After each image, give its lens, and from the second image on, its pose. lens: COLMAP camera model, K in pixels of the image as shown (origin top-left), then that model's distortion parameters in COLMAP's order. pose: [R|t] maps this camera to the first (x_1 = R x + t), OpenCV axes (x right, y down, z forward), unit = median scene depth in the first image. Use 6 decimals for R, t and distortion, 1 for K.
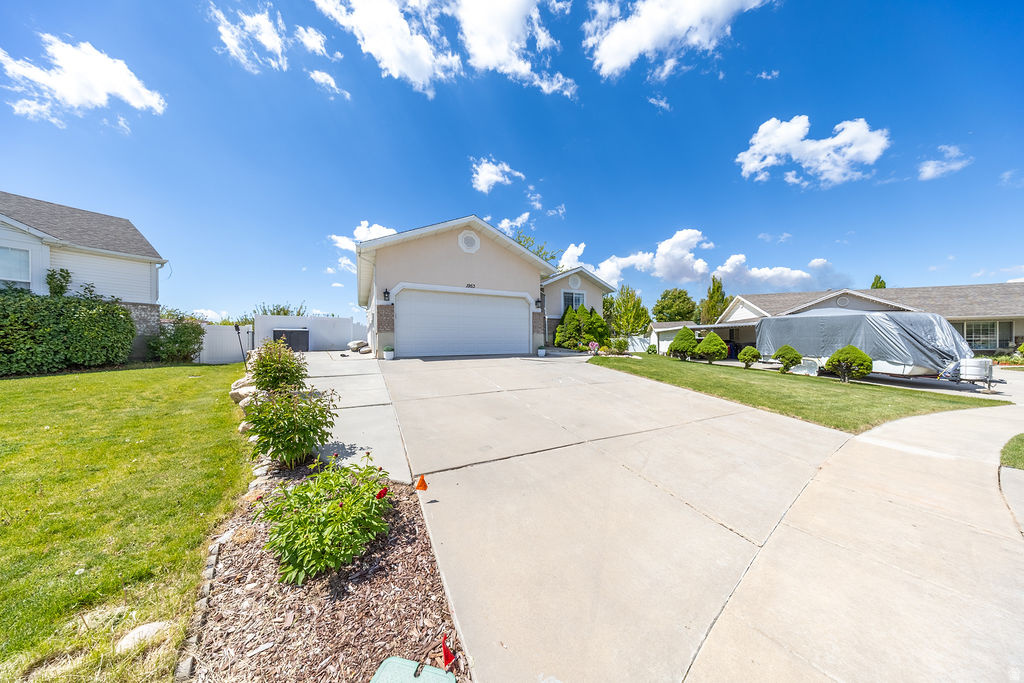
lens RADIAL K [[296.2, 0, 512.6], [0, 296.2, 343.0], [0, 0, 1]] dist [-0.003578, 0.000020]
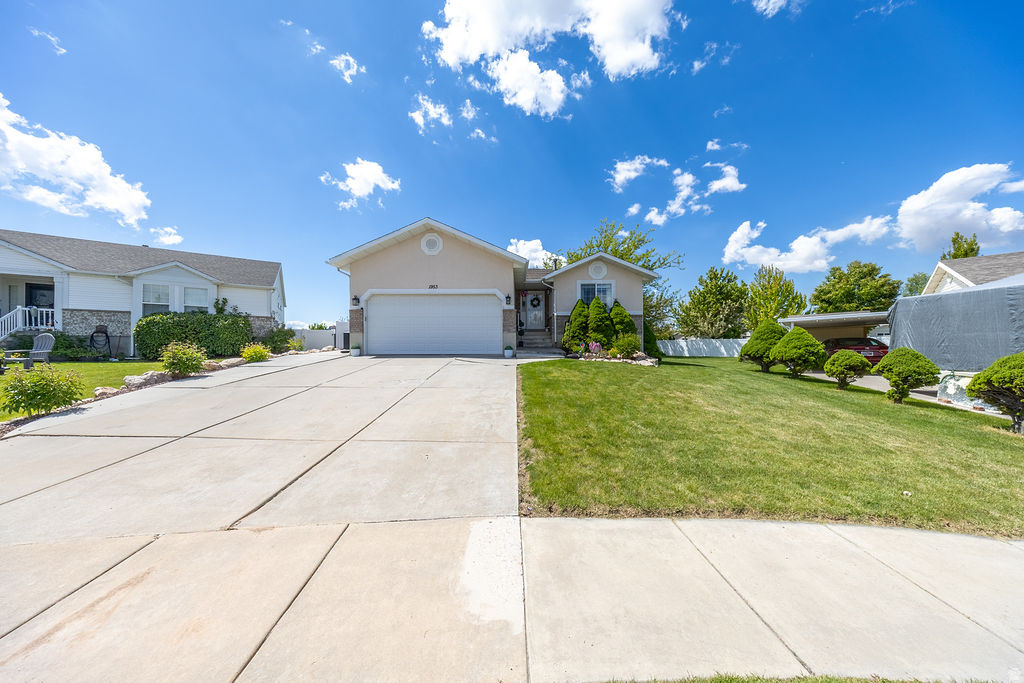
lens RADIAL K [[296.2, 0, 512.6], [0, 296.2, 343.0], [0, 0, 1]] dist [-0.003578, 0.000020]
pose [[0.882269, 0.001929, -0.470742, 0.575934], [-0.005949, 0.999957, -0.007051, 0.007474], [0.470709, 0.009021, 0.882243, 0.223904]]
